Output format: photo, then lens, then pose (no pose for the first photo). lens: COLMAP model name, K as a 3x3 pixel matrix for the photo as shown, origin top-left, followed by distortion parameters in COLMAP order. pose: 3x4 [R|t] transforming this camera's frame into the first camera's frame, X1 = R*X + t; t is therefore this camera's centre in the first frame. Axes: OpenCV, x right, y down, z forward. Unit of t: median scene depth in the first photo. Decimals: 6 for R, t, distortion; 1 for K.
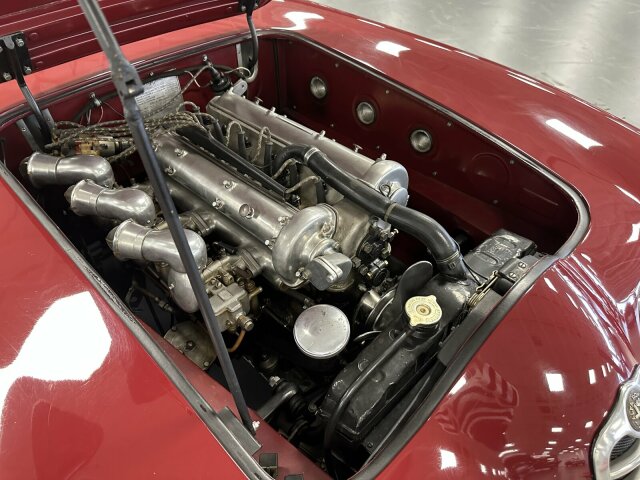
lens RADIAL K [[462.1, 0, 319.2], [0, 462.1, 241.7], [0, 0, 1]] dist [-0.030765, -0.009845]
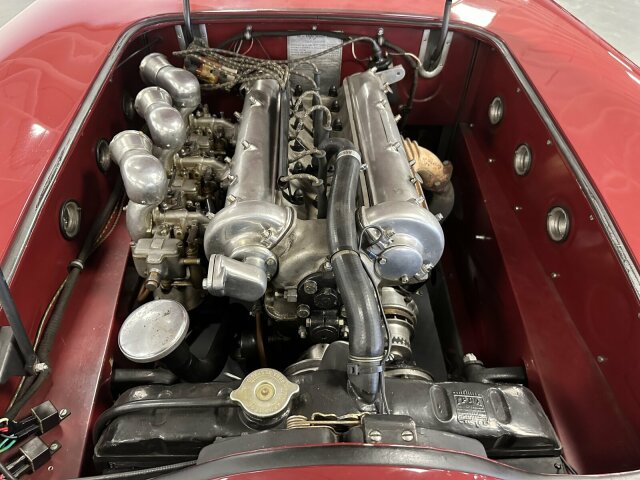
lens RADIAL K [[462.1, 0, 320.8], [0, 462.1, 241.4], [0, 0, 1]] dist [-0.030765, -0.009845]
pose [[0.725823, 0.487469, -0.485340, 0.347466], [-0.492368, 0.860876, 0.128318, -0.121656], [0.480368, 0.145830, 0.864858, 0.264067]]
